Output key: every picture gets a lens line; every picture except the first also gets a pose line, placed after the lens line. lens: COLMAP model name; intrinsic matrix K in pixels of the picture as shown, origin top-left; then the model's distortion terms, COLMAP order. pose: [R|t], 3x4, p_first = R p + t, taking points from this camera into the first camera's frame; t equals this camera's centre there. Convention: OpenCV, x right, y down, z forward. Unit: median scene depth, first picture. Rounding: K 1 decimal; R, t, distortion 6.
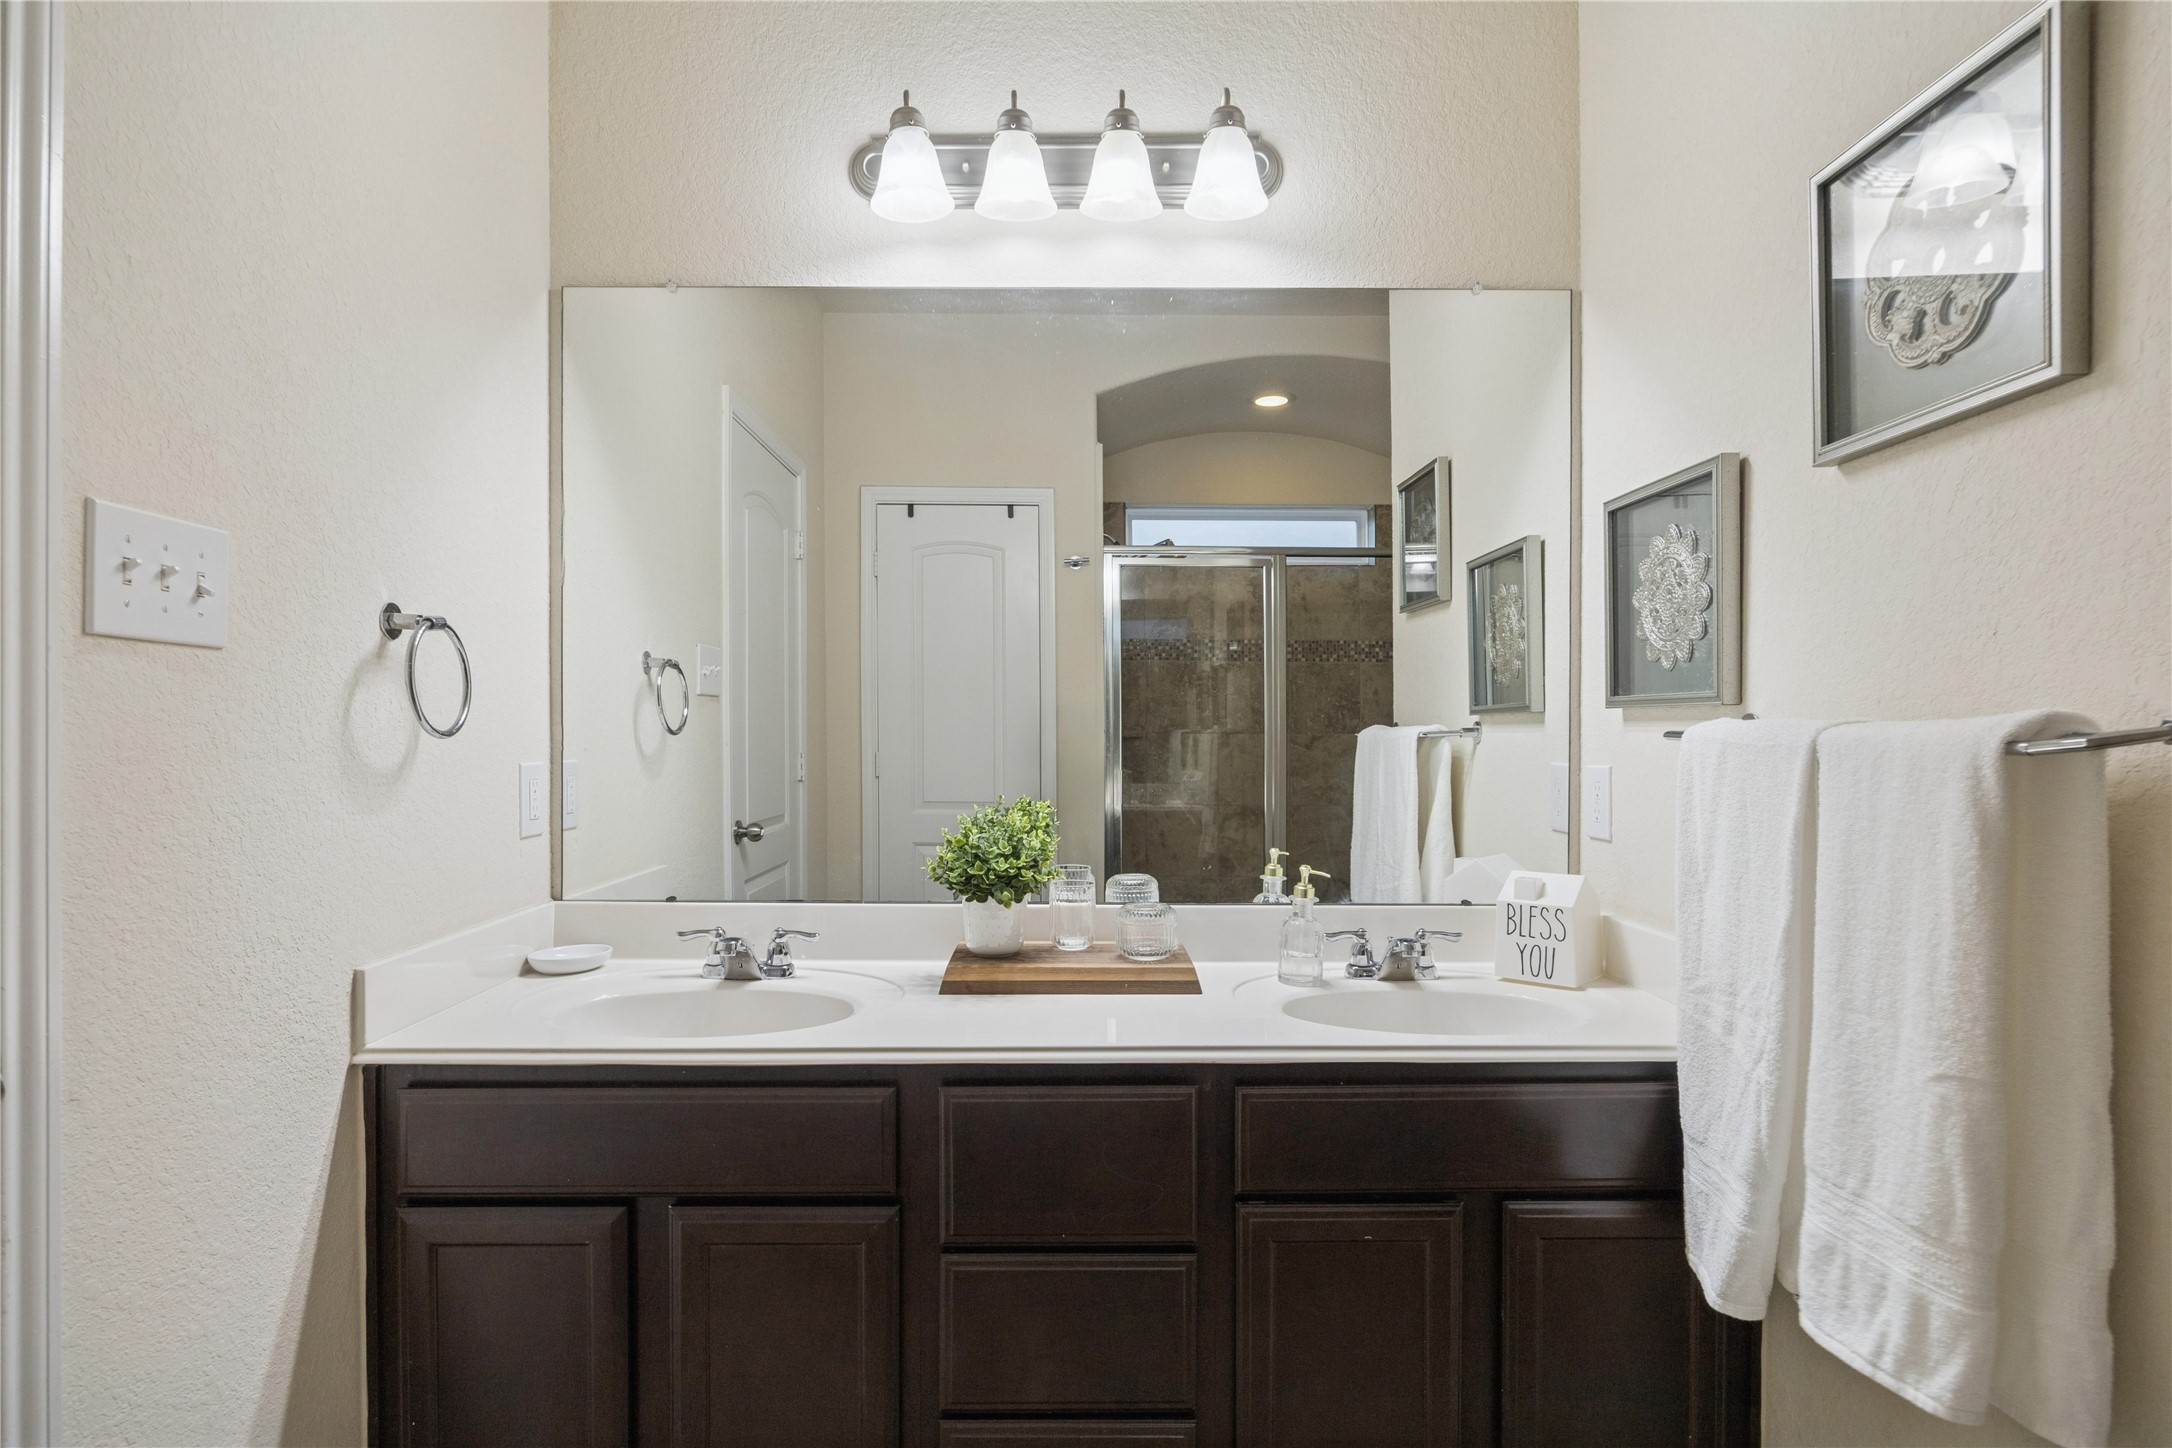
lens RADIAL K [[1141.6, 0, 1093.4], [0, 1141.6, 777.5], [0, 0, 1]] dist [-0.002397, -0.000310]
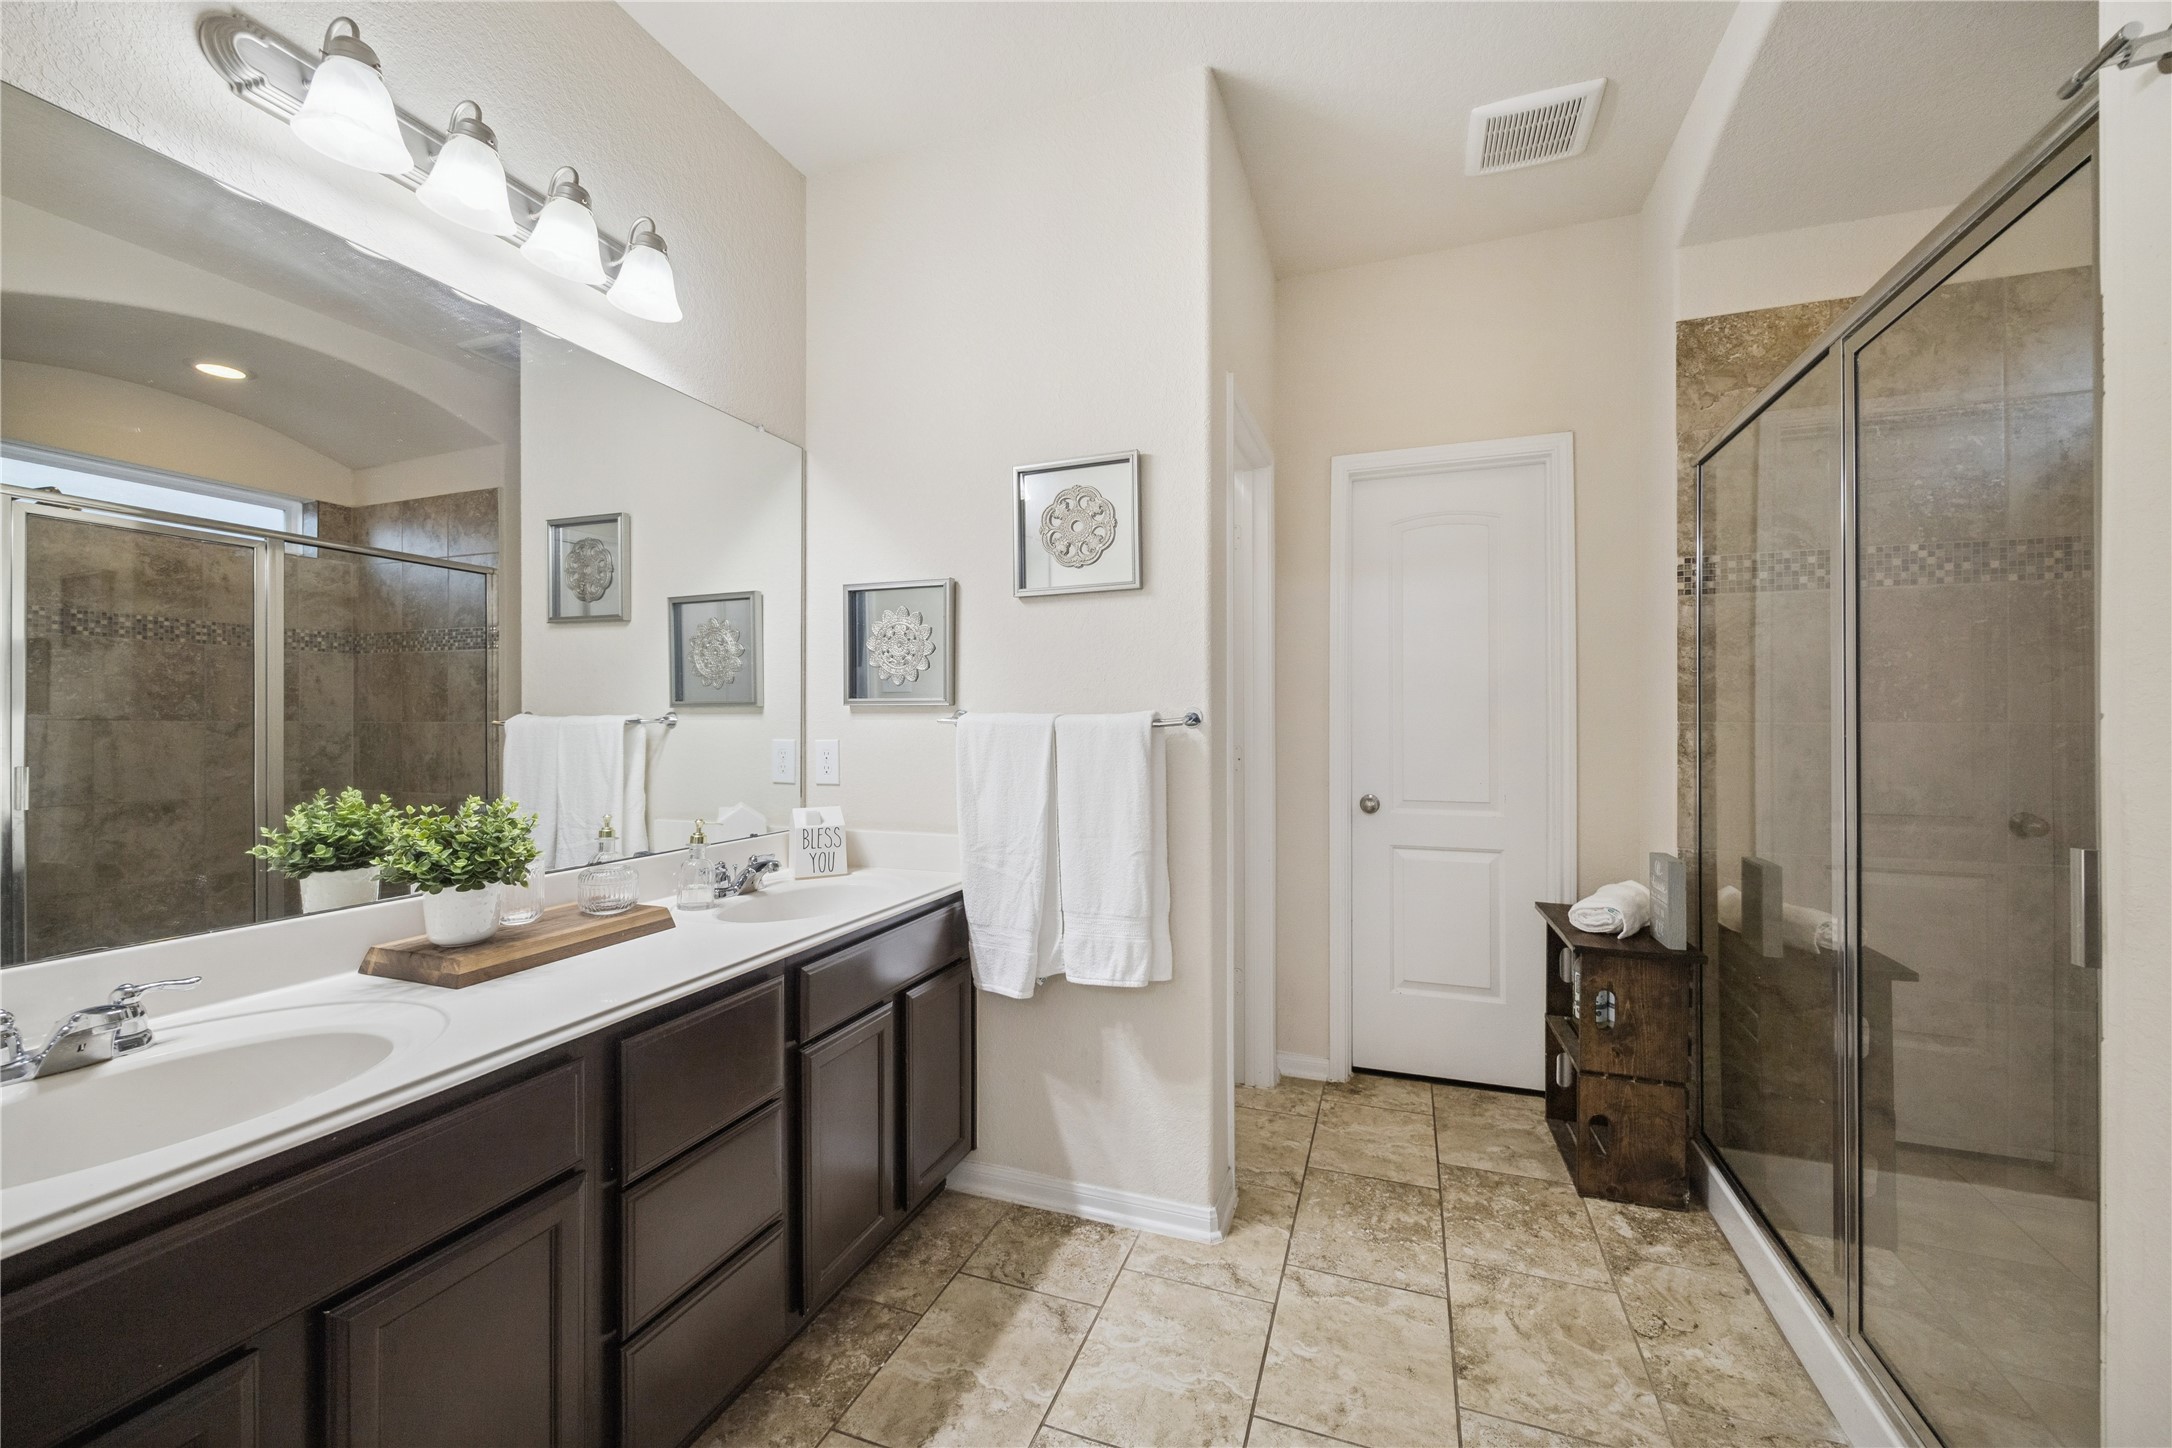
lens RADIAL K [[849.0, 0, 1088.9], [0, 849.0, 715.9], [0, 0, 1]] dist [-0.004521, 0.000885]
pose [[0.358232, 0.001296, 0.933632, -0.609970], [0.038007, 0.999150, -0.015971, -0.011207], [-0.932859, 0.041206, 0.357878, 0.226502]]
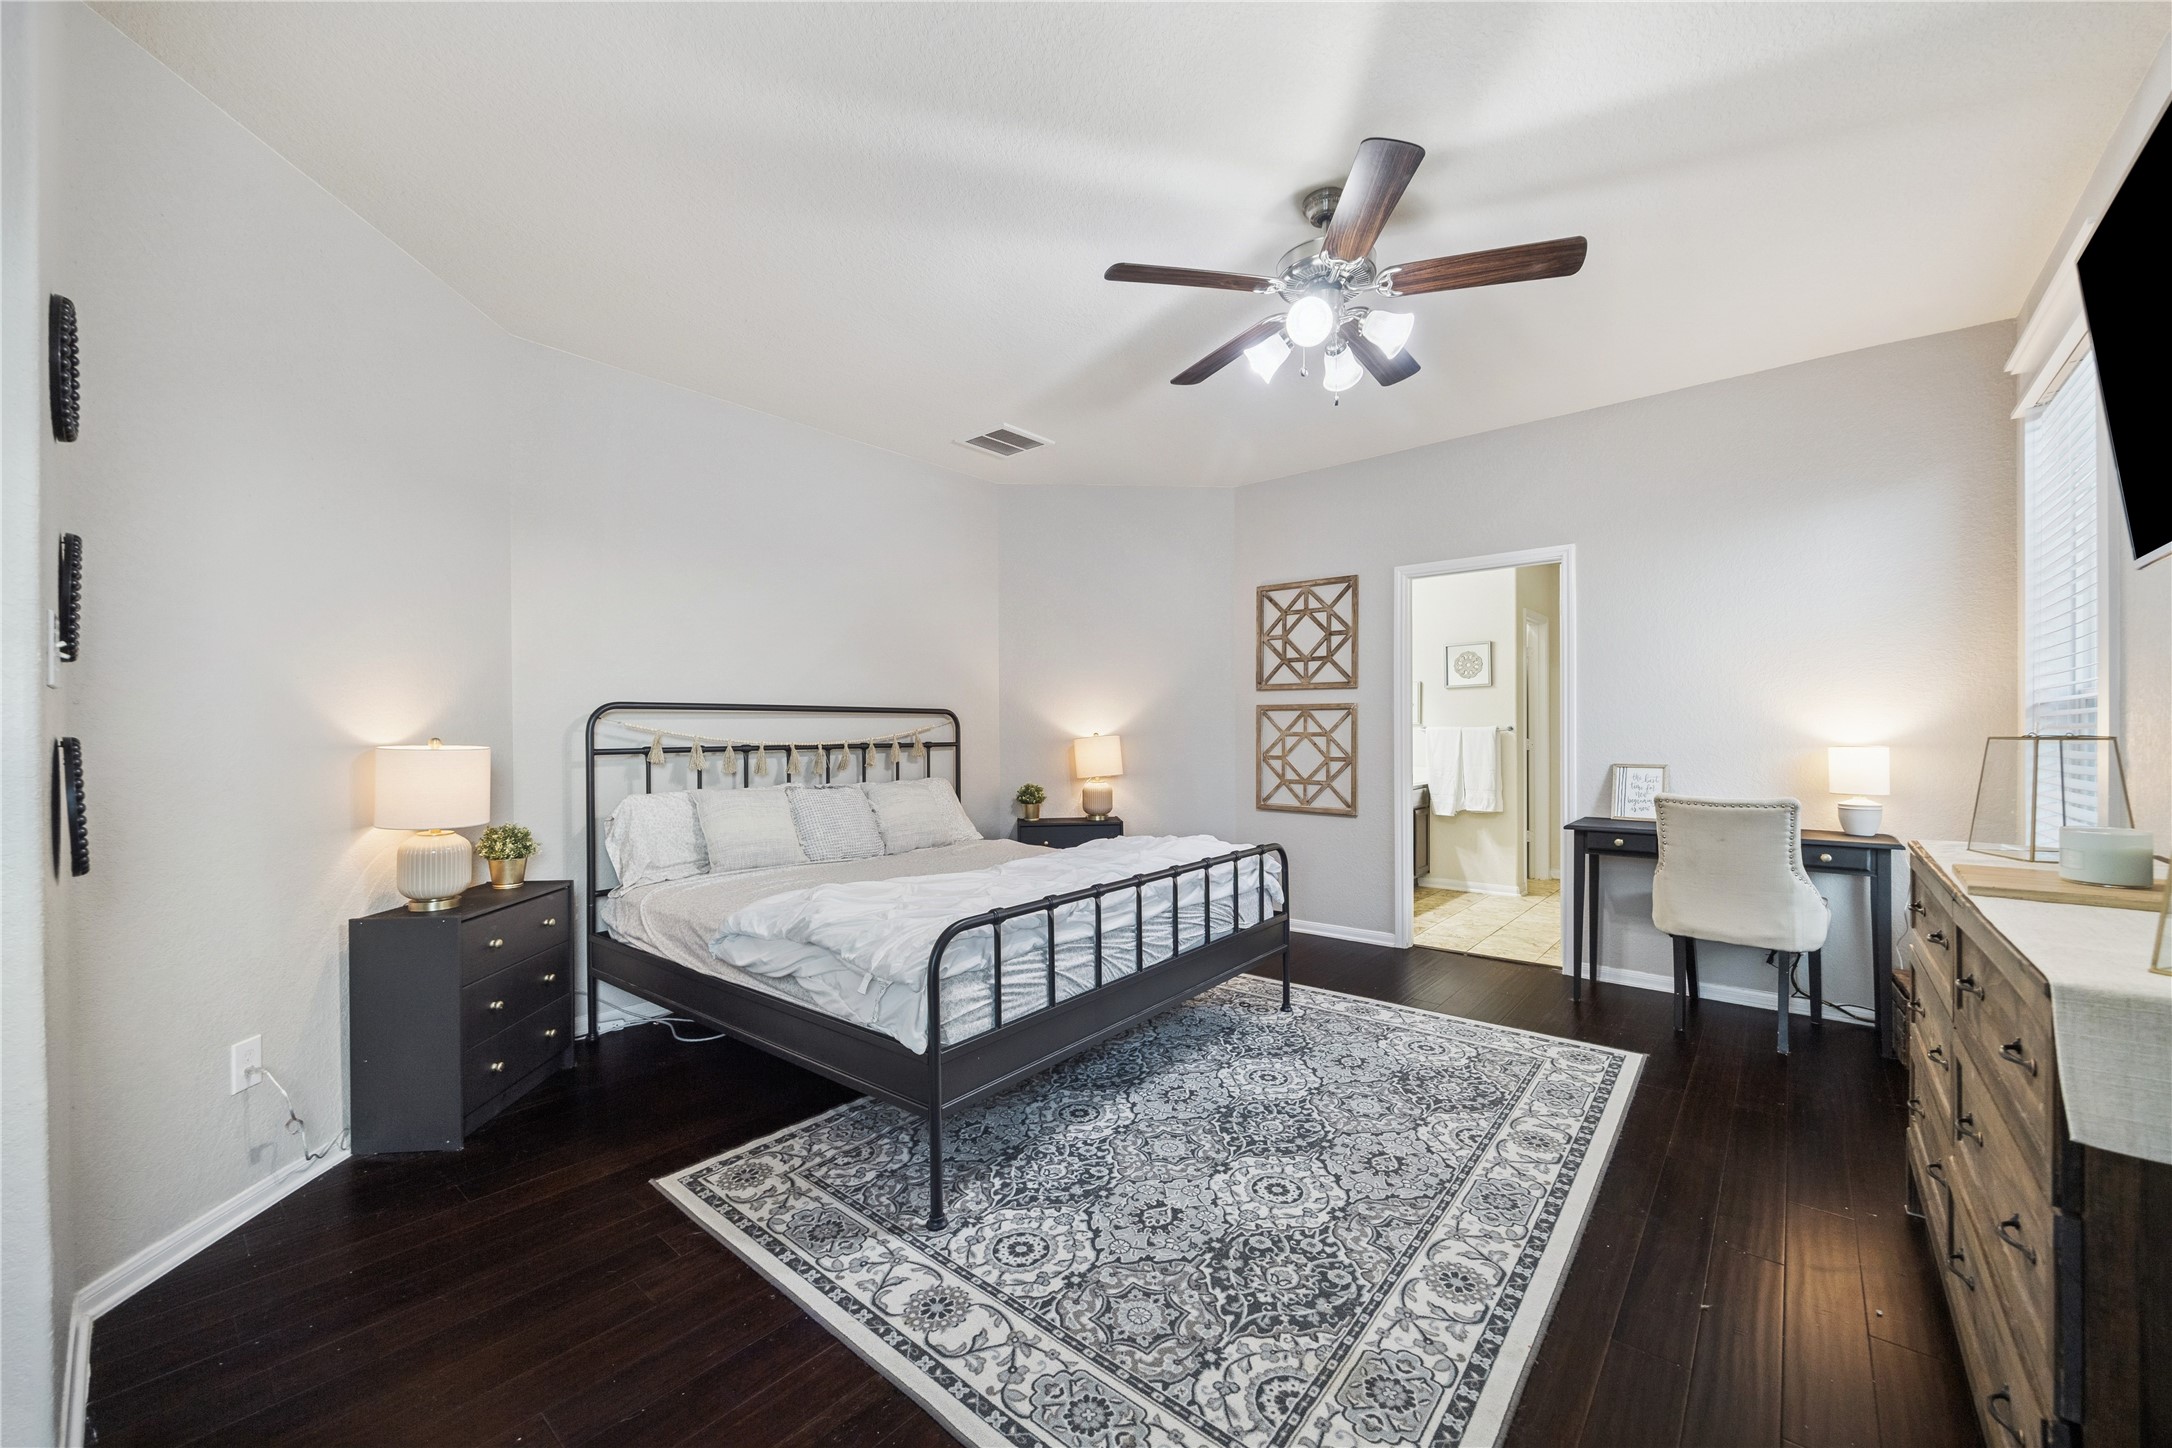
lens RADIAL K [[849.0, 0, 1080.2], [0, 849.0, 723.2], [0, 0, 1]] dist [-0.004521, 0.000885]
pose [[0.654784, -0.001232, 0.755815, -3.324851], [0.032313, 0.999130, -0.026365, -0.007058], [-0.755125, 0.041686, 0.654254, -0.451454]]
